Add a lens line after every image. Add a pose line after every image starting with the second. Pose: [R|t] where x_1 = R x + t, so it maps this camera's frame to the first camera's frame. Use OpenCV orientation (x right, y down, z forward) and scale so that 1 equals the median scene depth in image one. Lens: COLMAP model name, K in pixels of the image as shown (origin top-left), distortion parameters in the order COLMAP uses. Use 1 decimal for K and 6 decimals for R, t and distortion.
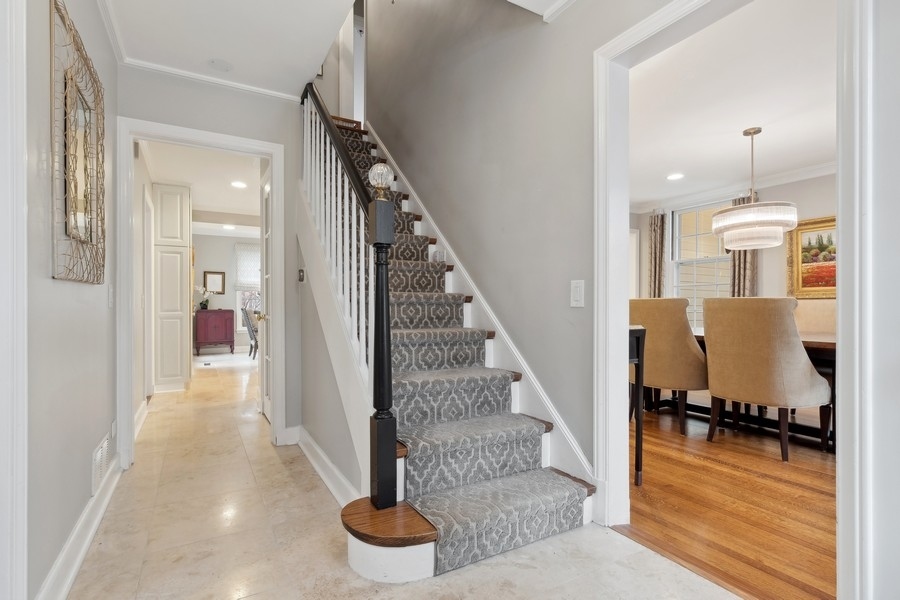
lens RADIAL K [[433.9, 0, 428.4], [0, 433.9, 296.3], [0, 0, 1]] dist [0.016306, -0.000481]
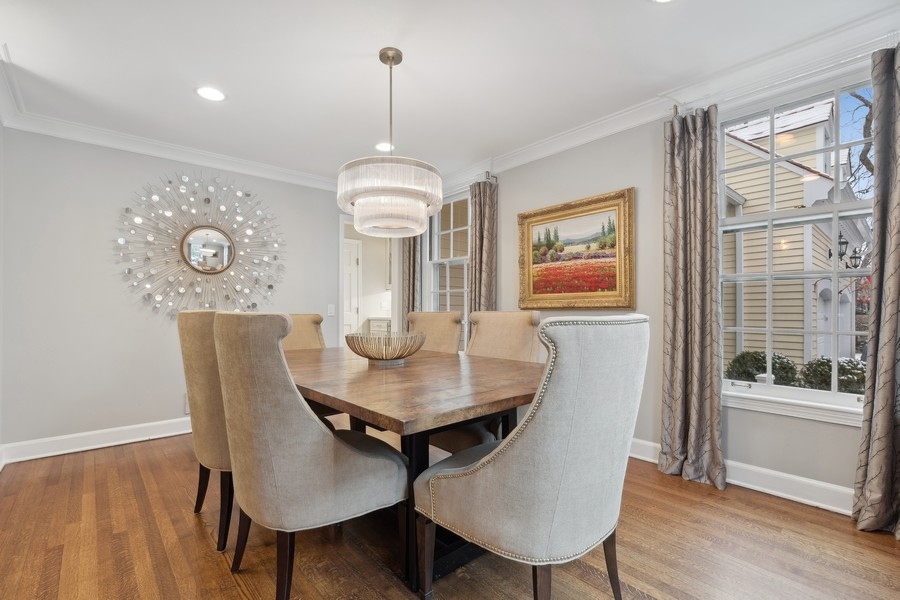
lens RADIAL K [[396.9, 0, 449.8], [0, 396.9, 301.9], [0, 0, 1]] dist [-0.000455, -0.000912]
pose [[0.976402, -0.014456, 0.215476, 0.549139], [0.012250, 0.999858, 0.011572, -0.016542], [-0.215613, -0.008659, 0.976440, 0.325416]]
